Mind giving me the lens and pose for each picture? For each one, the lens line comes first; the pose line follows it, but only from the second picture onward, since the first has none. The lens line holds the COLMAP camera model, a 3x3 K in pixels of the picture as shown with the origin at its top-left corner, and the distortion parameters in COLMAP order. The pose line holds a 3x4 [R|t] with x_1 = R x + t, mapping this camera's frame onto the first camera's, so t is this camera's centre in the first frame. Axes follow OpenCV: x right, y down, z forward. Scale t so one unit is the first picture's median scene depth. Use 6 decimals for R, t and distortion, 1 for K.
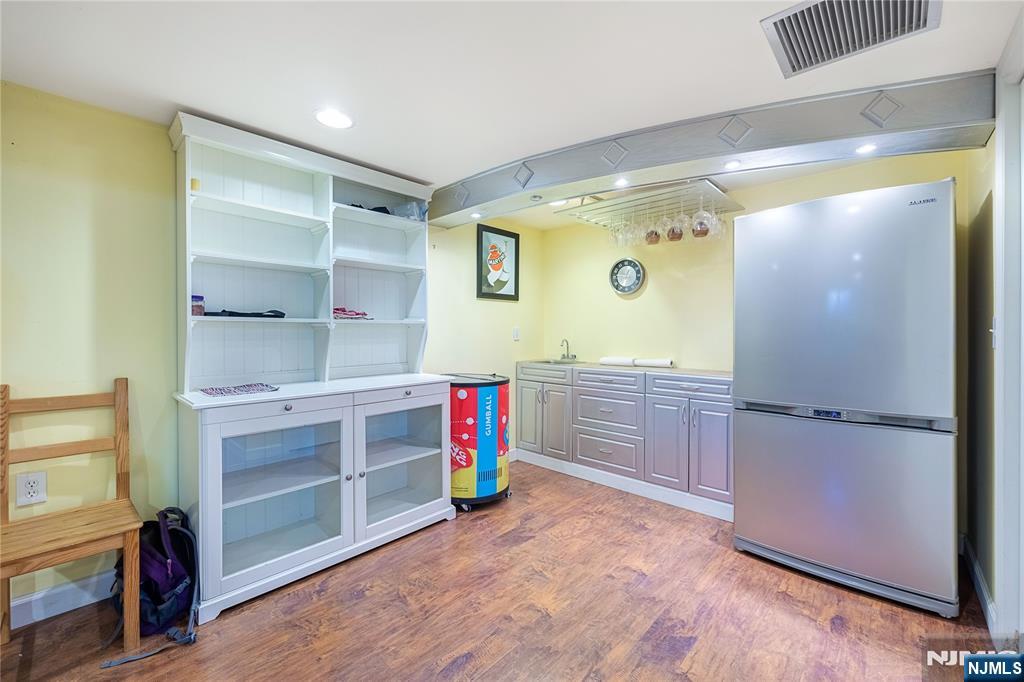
lens RADIAL K [[416.0, 0, 506.6], [0, 416.0, 340.5], [0, 0, 1]] dist [-0.004131, 0.000223]
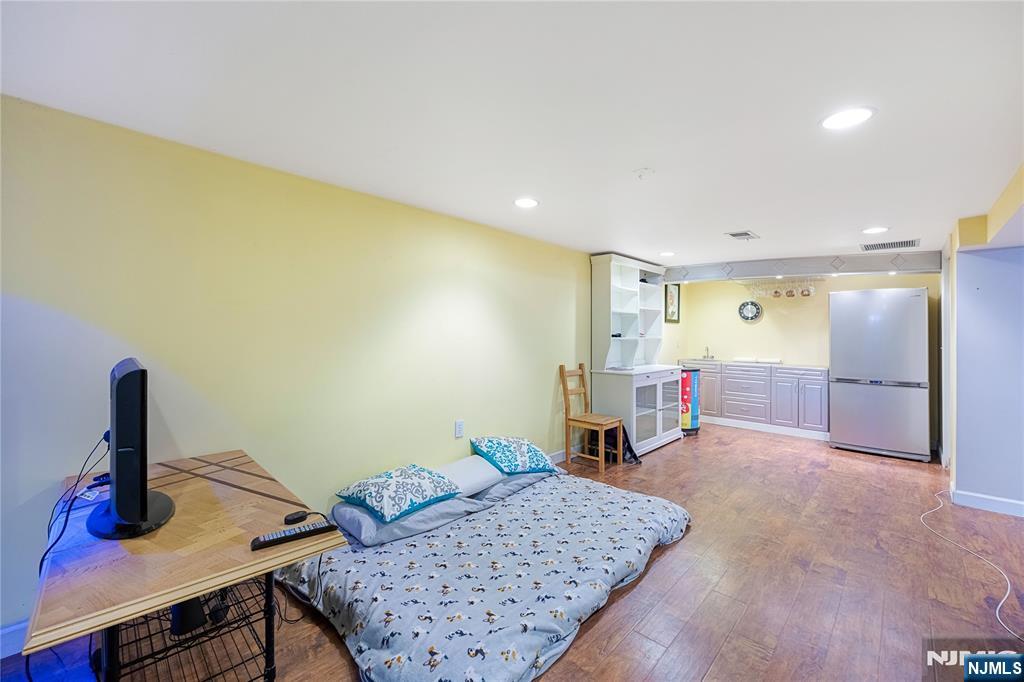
lens RADIAL K [[416.0, 0, 516.8], [0, 416.0, 333.7], [0, 0, 1]] dist [-0.004131, 0.000223]
pose [[0.999908, 0.011536, 0.007094, -0.904498], [-0.011389, 0.999725, -0.020504, -0.017120], [-0.007329, 0.020421, 0.999765, -0.944768]]
